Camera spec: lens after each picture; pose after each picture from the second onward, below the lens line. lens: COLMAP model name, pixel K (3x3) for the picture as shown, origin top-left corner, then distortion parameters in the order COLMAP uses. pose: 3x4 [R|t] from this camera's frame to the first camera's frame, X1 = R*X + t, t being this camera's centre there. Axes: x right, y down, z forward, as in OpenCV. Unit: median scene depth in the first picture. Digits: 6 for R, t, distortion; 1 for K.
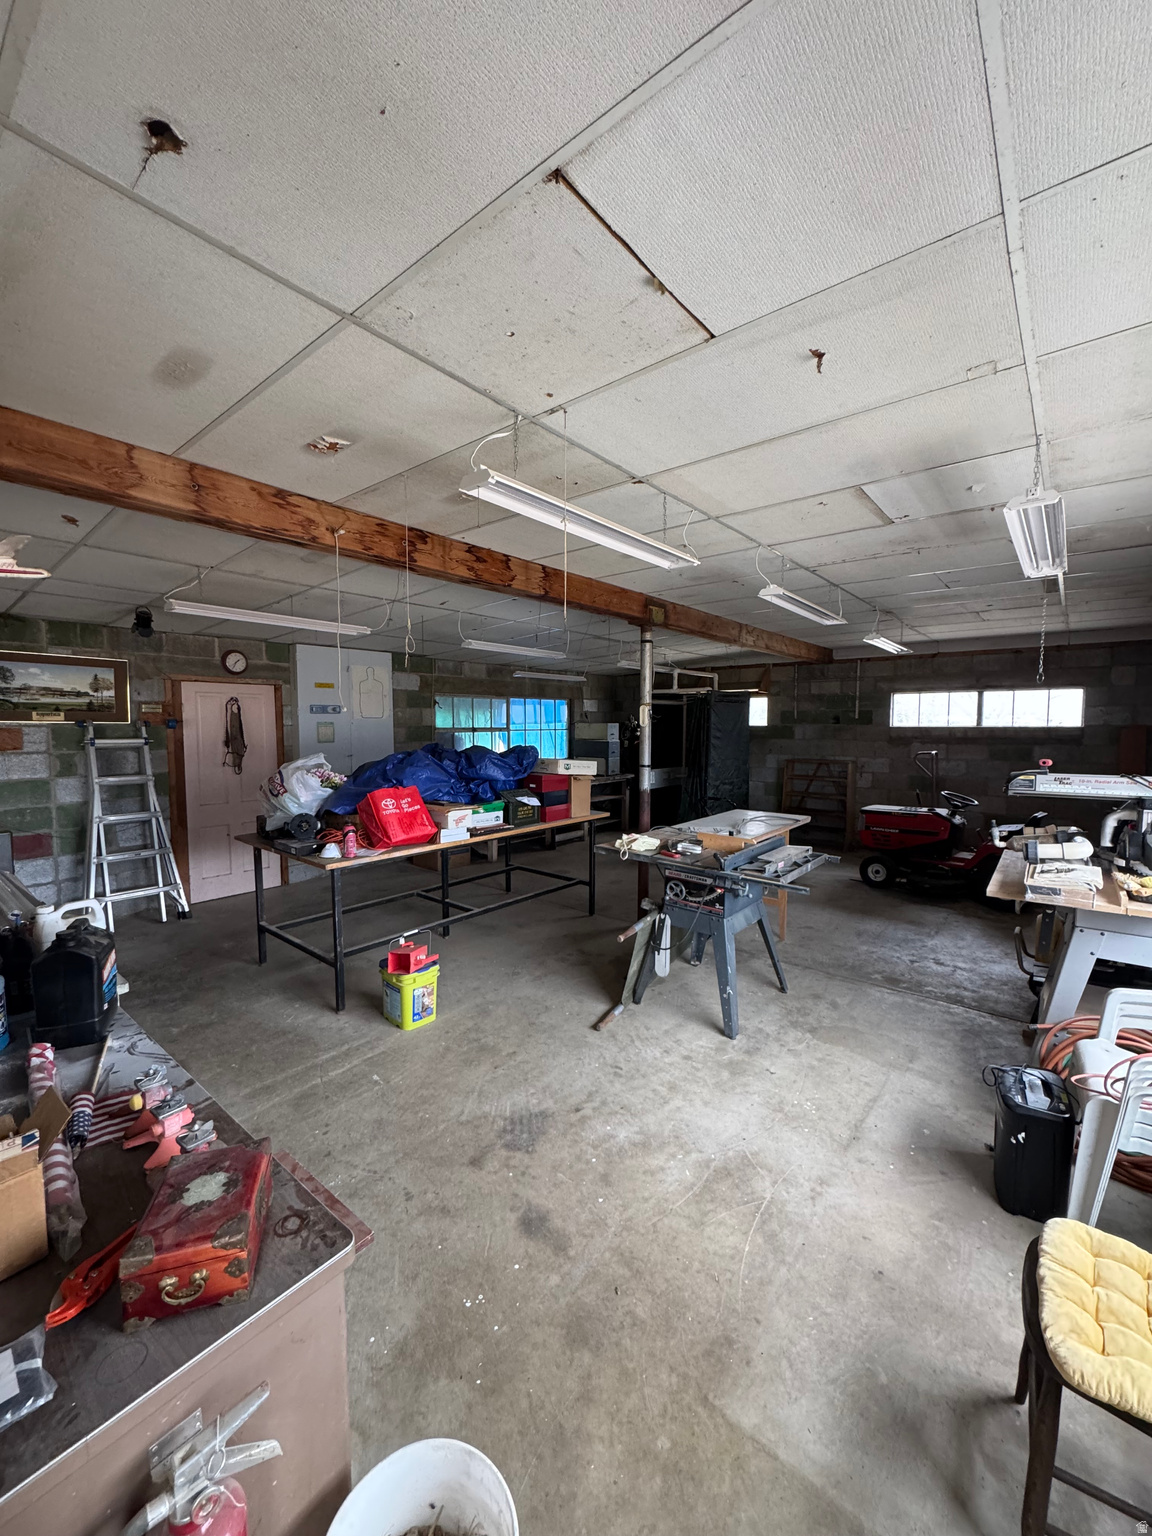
lens RADIAL K [[610.4, 0, 582.5], [0, 610.4, 766.2], [0, 0, 1]] dist [-0.002610, 0.000613]
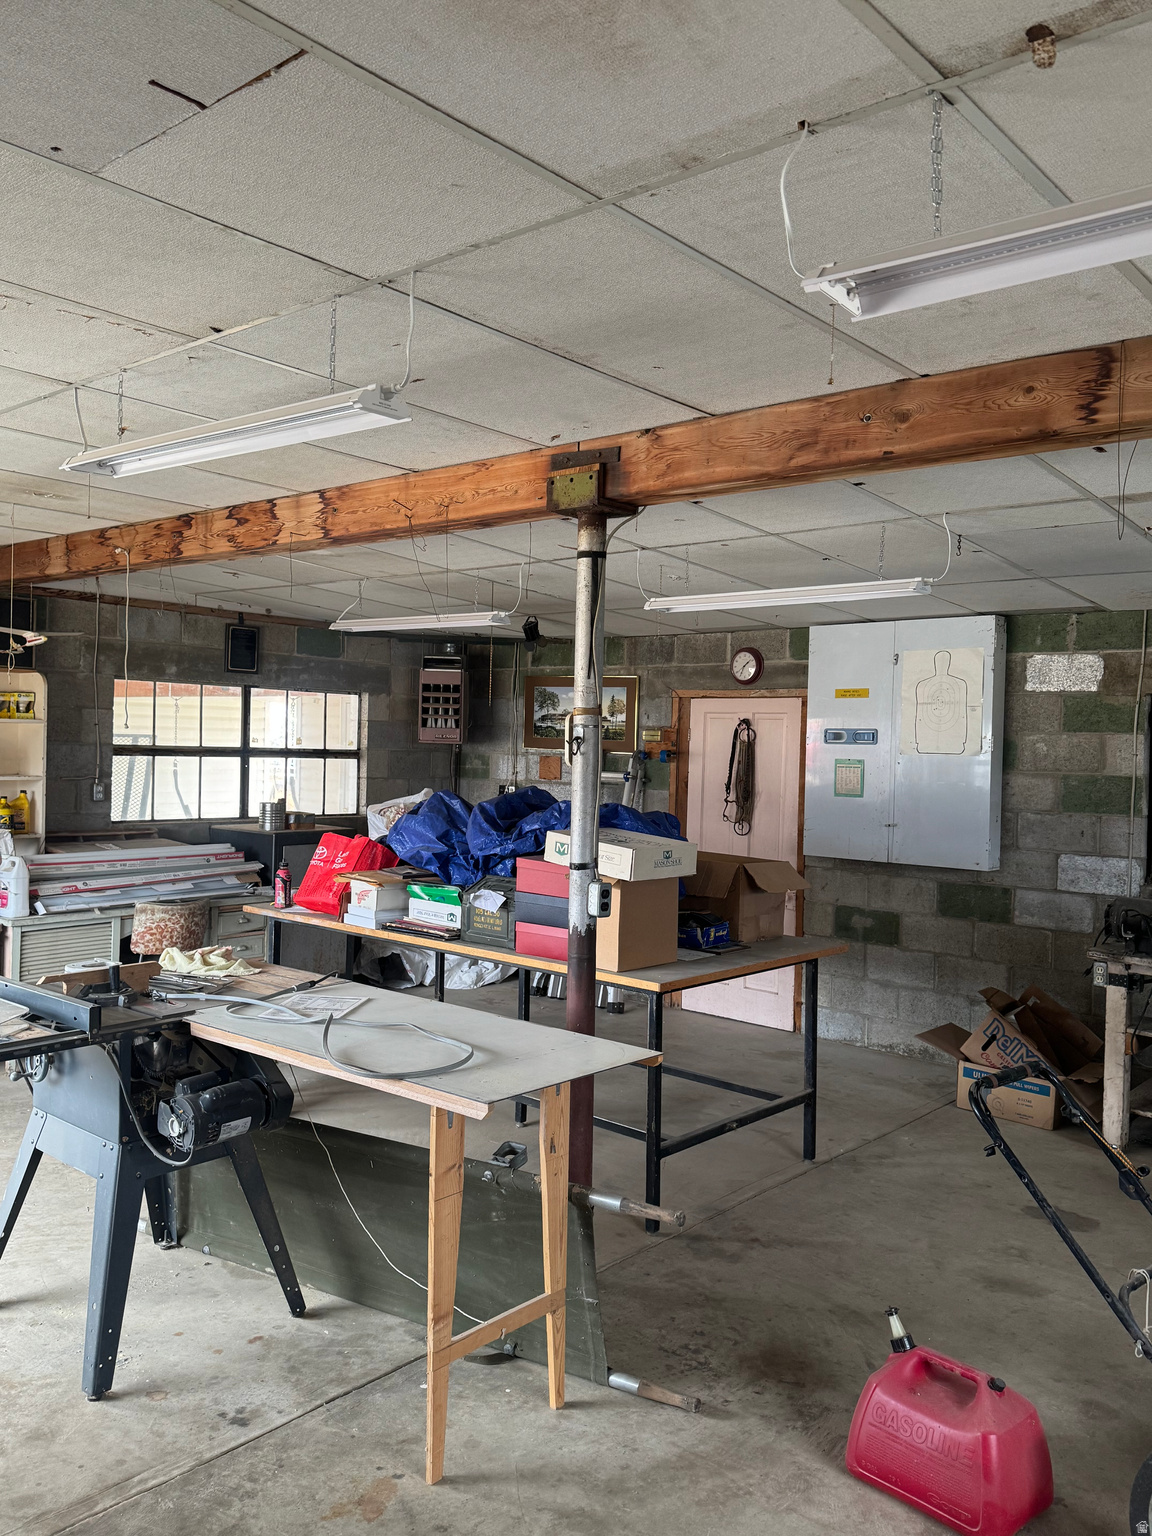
lens RADIAL K [[1219.0, 0, 579.7], [0, 1219.0, 770.6], [0, 0, 1]] dist [0.096729, 0.002127]
pose [[-0.027972, 0.017709, -0.999452, 0.760760], [-0.100107, 0.994767, 0.020428, -0.066160], [0.994583, 0.100624, -0.026053, 0.861657]]
